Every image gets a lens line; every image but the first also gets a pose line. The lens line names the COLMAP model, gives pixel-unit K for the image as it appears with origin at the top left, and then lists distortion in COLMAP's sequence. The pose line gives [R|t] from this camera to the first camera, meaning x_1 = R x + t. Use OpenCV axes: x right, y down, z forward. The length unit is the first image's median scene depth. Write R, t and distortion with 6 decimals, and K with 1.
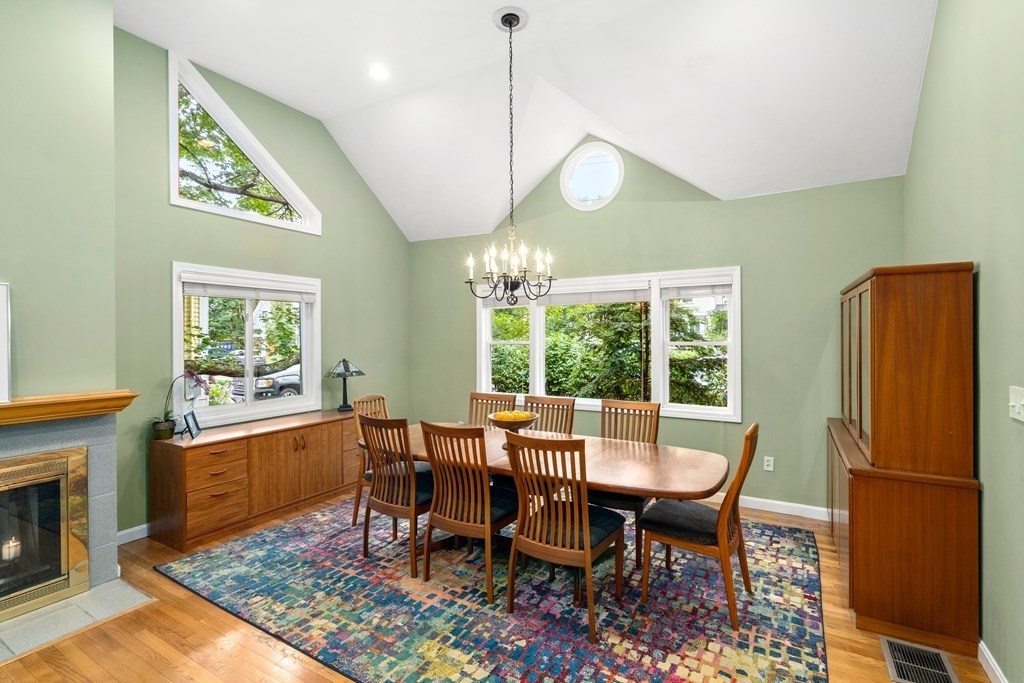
lens RADIAL K [[472.5, 0, 514.7], [0, 472.5, 336.9], [0, 0, 1]] dist [-0.002185, 0.000061]
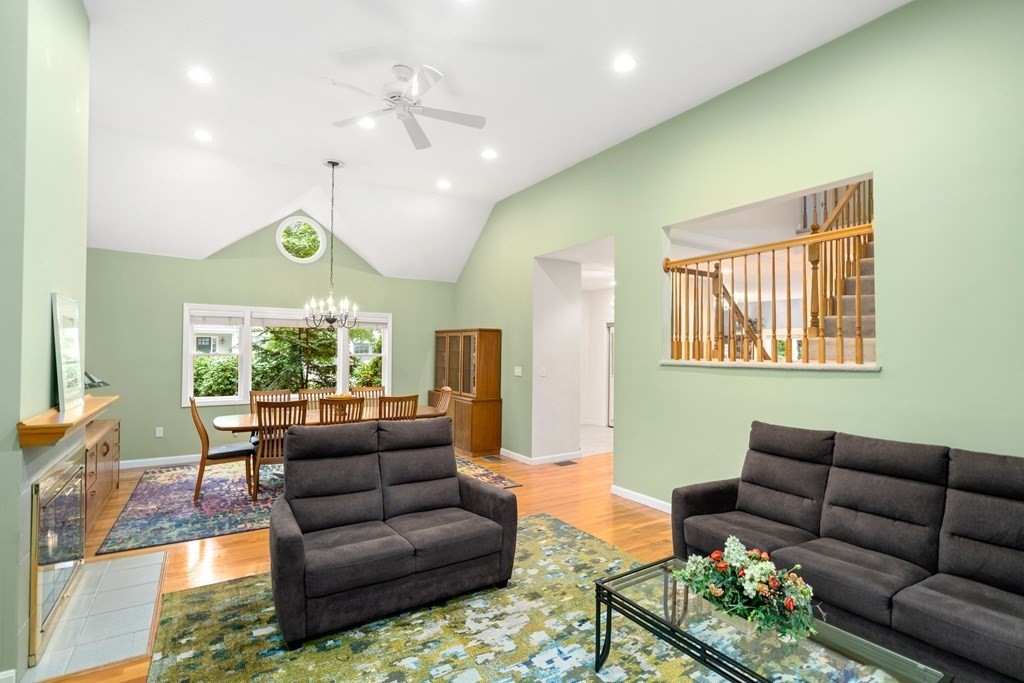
lens RADIAL K [[472.5, 0, 512.6], [0, 472.5, 346.2], [0, 0, 1]] dist [-0.002185, 0.000061]
pose [[0.464424, 0.017586, 0.885438, -1.313581], [-0.009853, 0.999844, -0.014690, 0.002497], [-0.885558, -0.001902, 0.464525, -0.399251]]
